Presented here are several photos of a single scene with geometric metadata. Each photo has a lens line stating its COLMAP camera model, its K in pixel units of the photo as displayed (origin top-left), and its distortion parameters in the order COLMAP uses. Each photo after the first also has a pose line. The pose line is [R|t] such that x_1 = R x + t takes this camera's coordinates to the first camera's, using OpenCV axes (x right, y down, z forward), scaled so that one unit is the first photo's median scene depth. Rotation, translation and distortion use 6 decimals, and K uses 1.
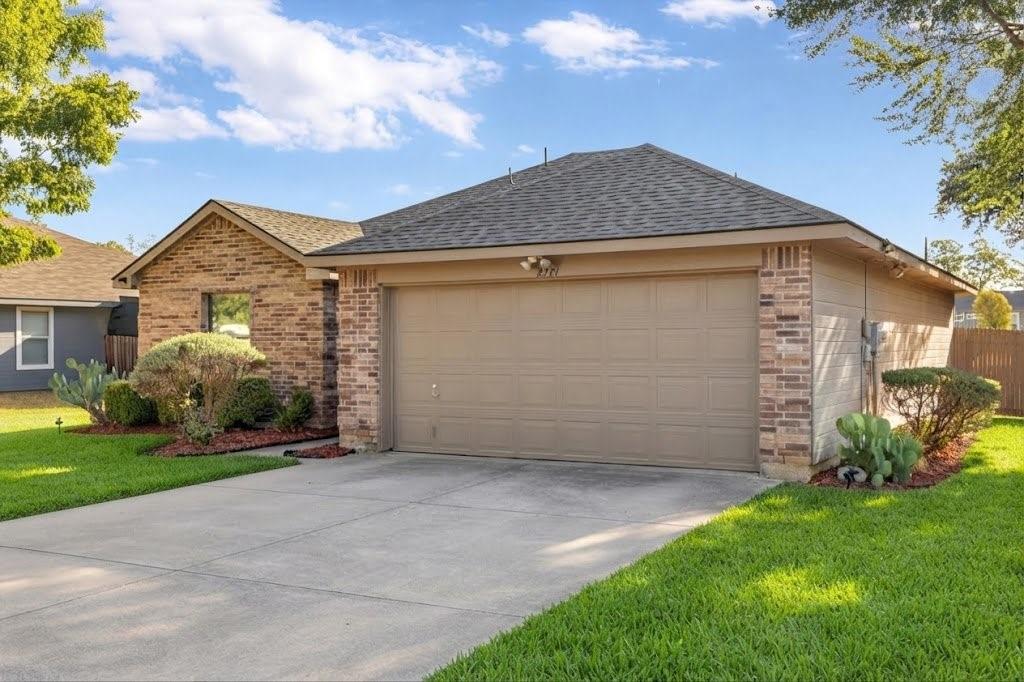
lens RADIAL K [[973.0, 0, 518.8], [0, 973.0, 336.2], [0, 0, 1]] dist [0.005829, 0.000000]
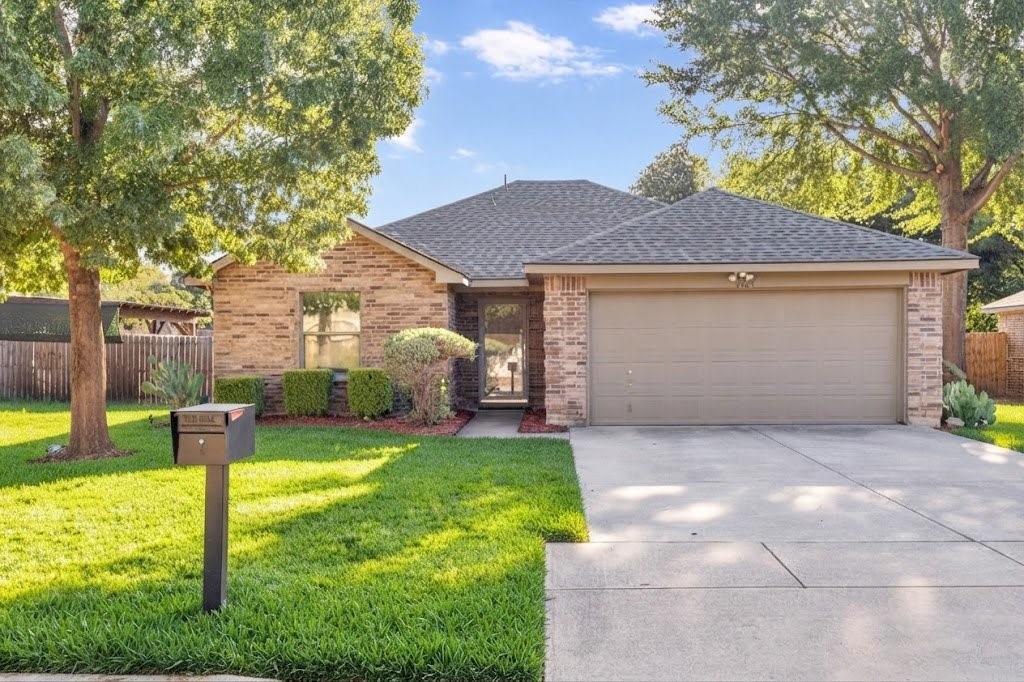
lens RADIAL K [[973.0, 0, 505.3], [0, 973.0, 345.9], [0, 0, 1]] dist [0.005829, 0.000000]
pose [[0.894765, 0.002580, 0.446530, -0.483167], [-0.001066, 0.999993, -0.003642, 0.013785], [-0.446536, 0.002783, 0.894761, -0.029952]]
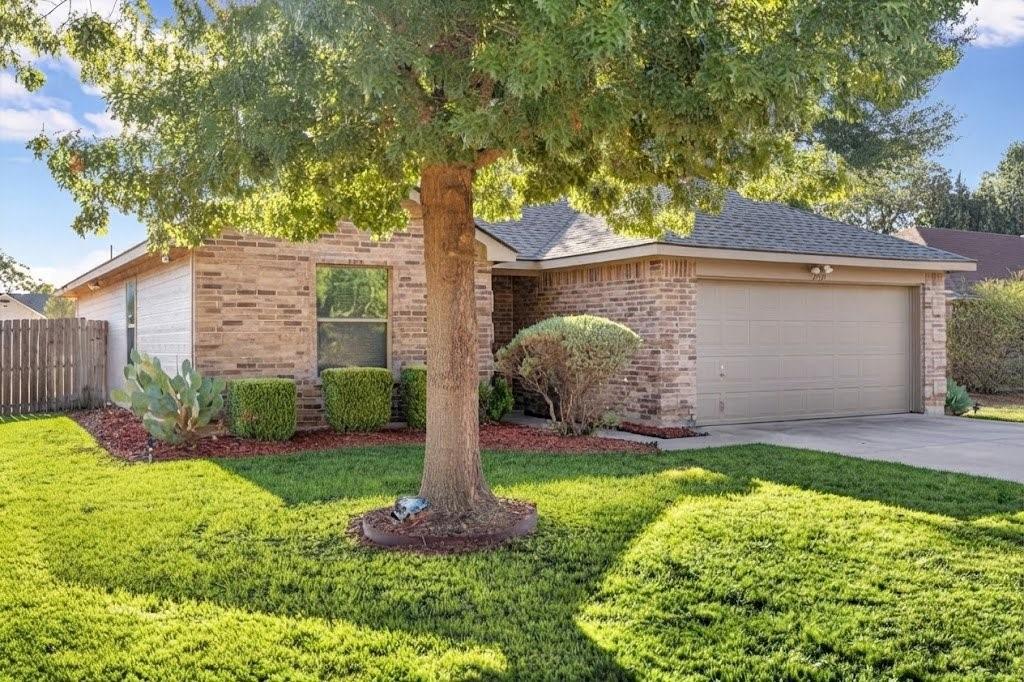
lens RADIAL K [[973.0, 0, 512.4], [0, 973.0, 340.0], [0, 0, 1]] dist [0.005829, 0.000000]
pose [[0.504579, 0.005336, 0.863349, -0.742564], [-0.004339, 0.999984, -0.003644, 0.014920], [-0.863355, -0.001908, 0.504594, 0.385314]]
